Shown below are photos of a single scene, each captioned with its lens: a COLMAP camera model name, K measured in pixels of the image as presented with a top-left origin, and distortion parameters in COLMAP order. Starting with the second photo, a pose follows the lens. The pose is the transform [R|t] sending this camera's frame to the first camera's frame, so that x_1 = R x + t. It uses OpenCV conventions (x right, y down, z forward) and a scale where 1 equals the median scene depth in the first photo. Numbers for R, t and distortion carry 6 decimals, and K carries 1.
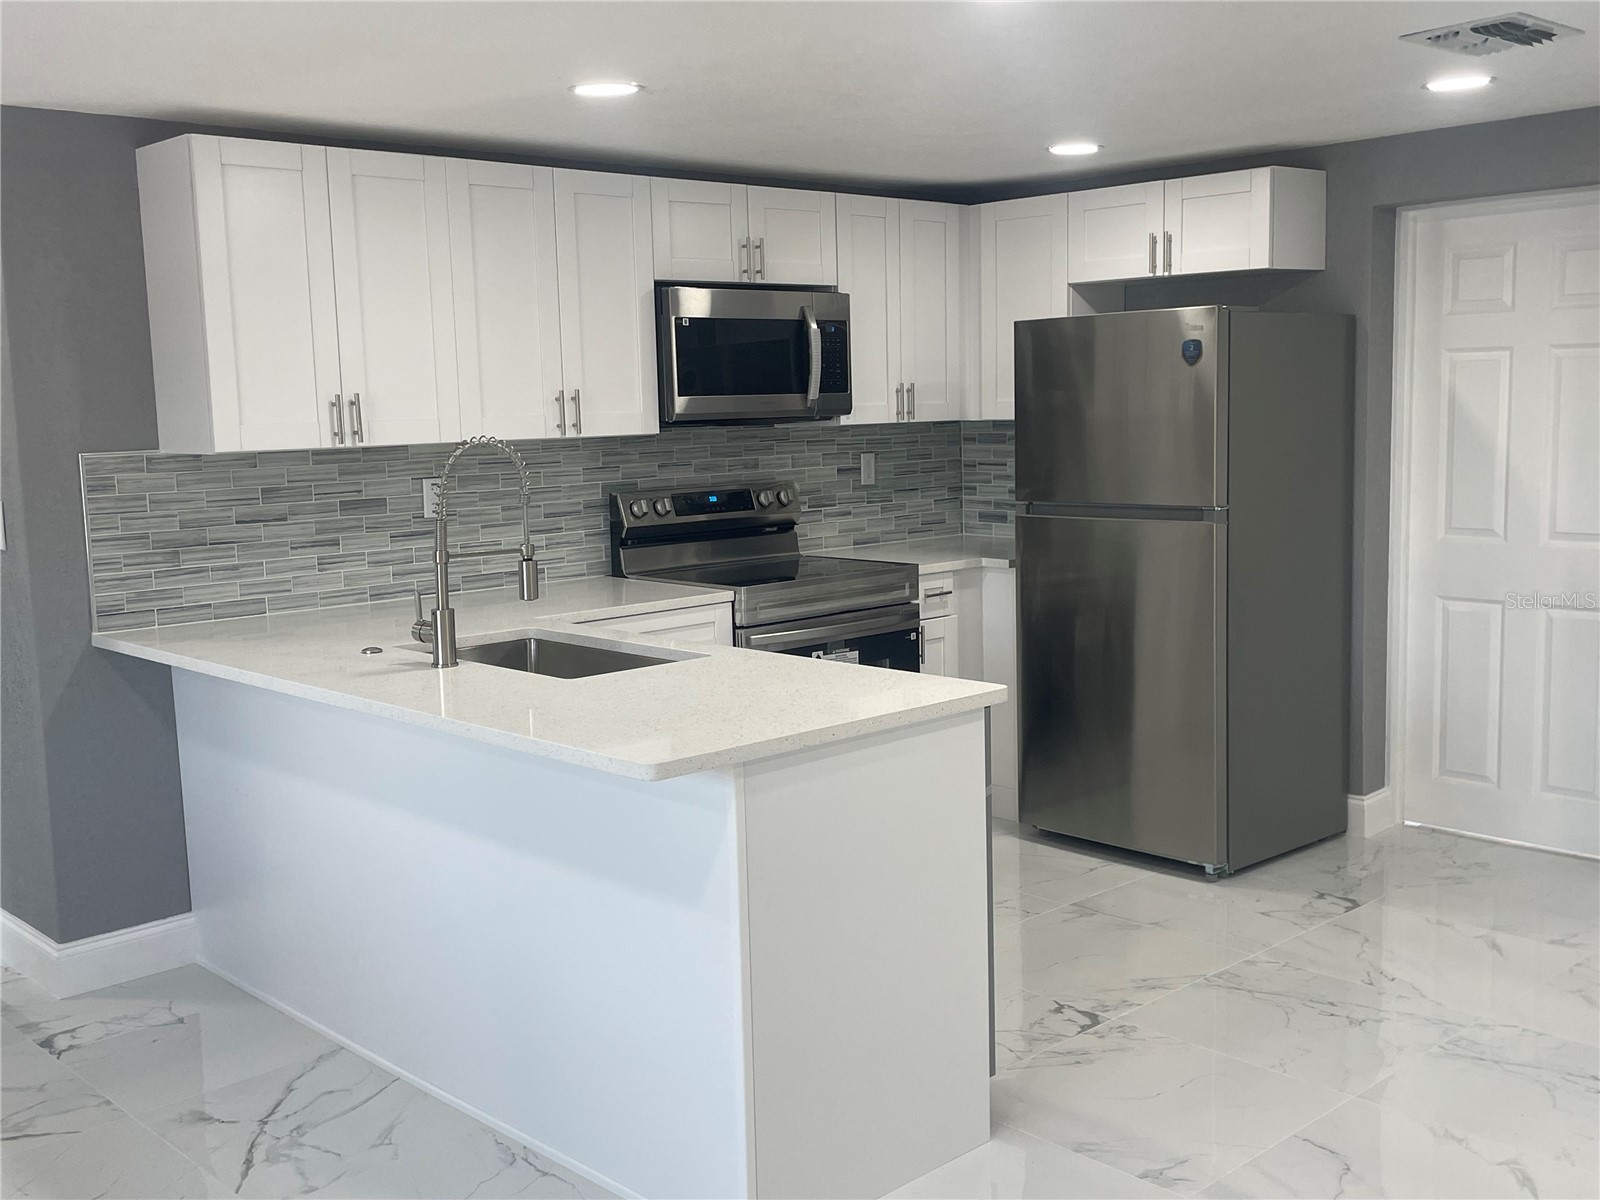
lens RADIAL K [[1622.0, 0, 807.3], [0, 1622.0, 608.4], [0, 0, 1]] dist [0.031960, 0.000000]
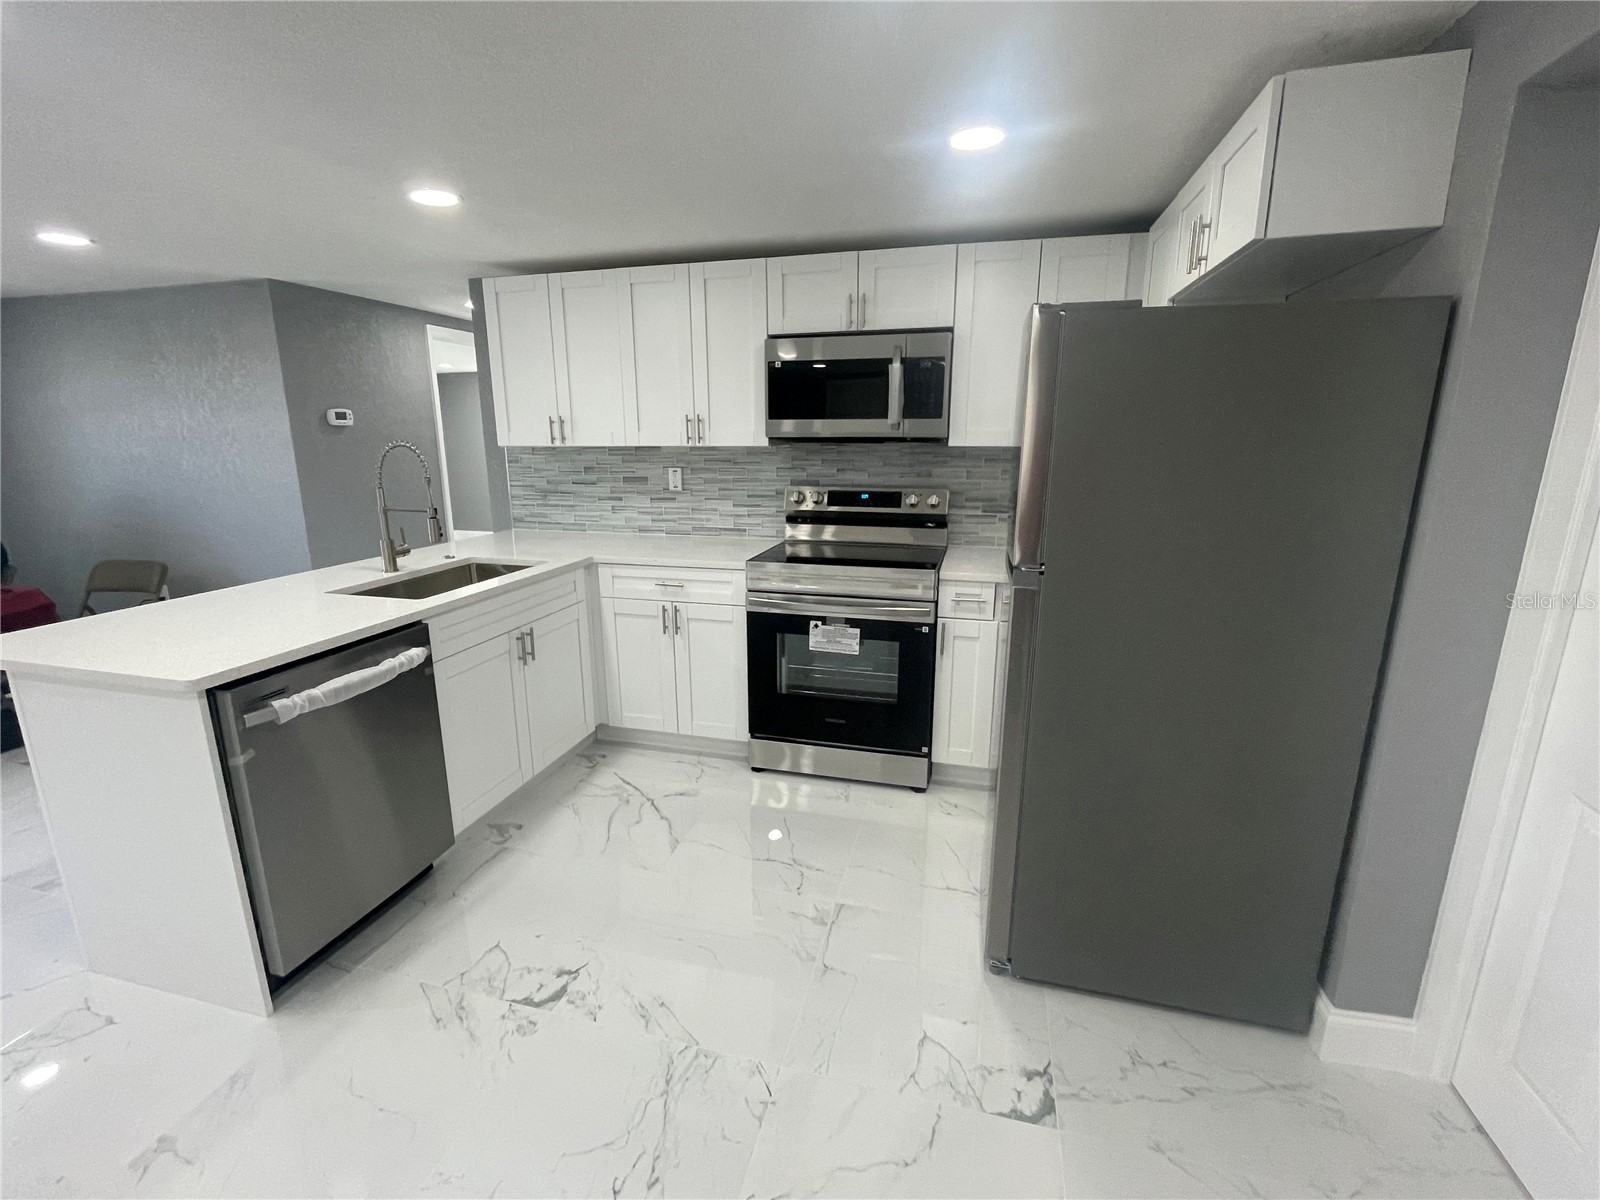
lens RADIAL K [[701.3, 0, 797.6], [0, 701.3, 599.0], [0, 0, 1]] dist [-0.015904, 0.003413]
pose [[0.528993, 0.221093, -0.819319, 0.462093], [-0.120515, 0.975252, 0.185361, -0.094777], [0.840025, 0.000686, 0.542547, 0.690068]]
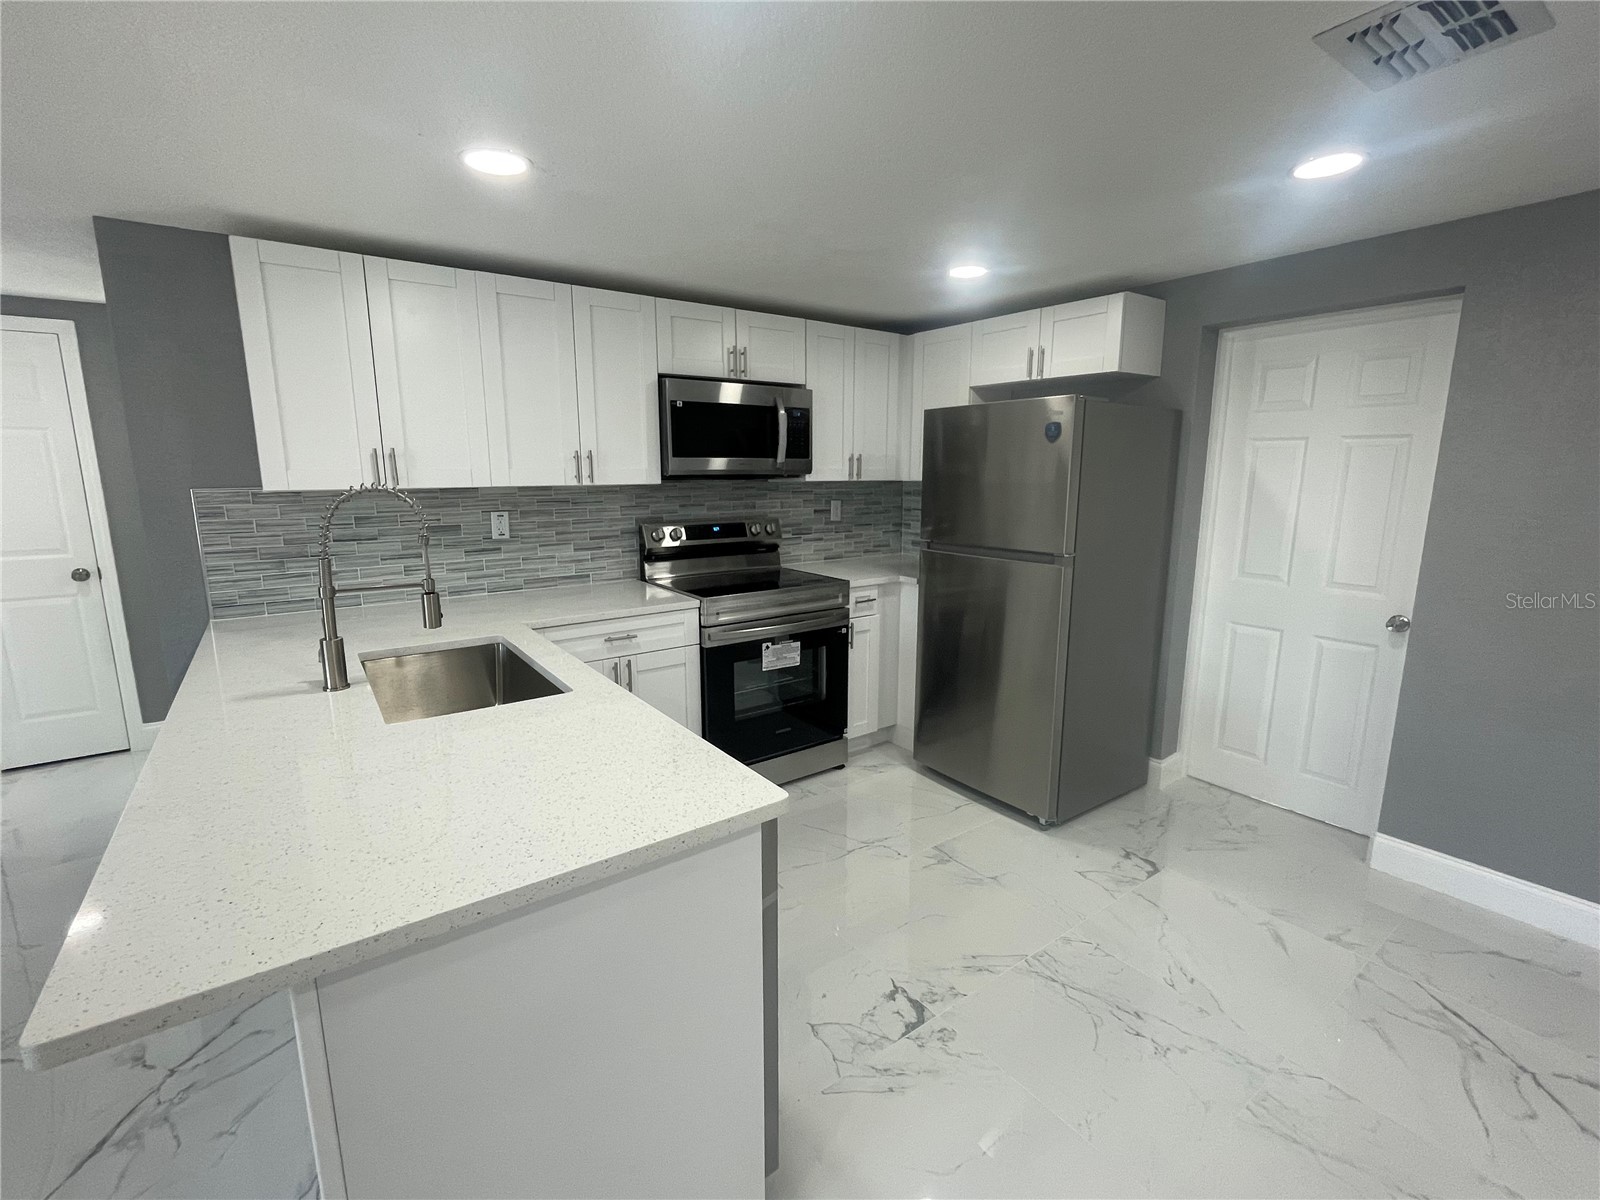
lens RADIAL K [[701.3, 0, 799.0], [0, 701.3, 601.5], [0, 0, 1]] dist [-0.015904, 0.003413]
pose [[0.991632, 0.048469, -0.119653, 0.106340], [-0.041390, 0.997282, 0.060953, -0.048204], [0.122283, -0.055491, 0.990943, 0.406862]]
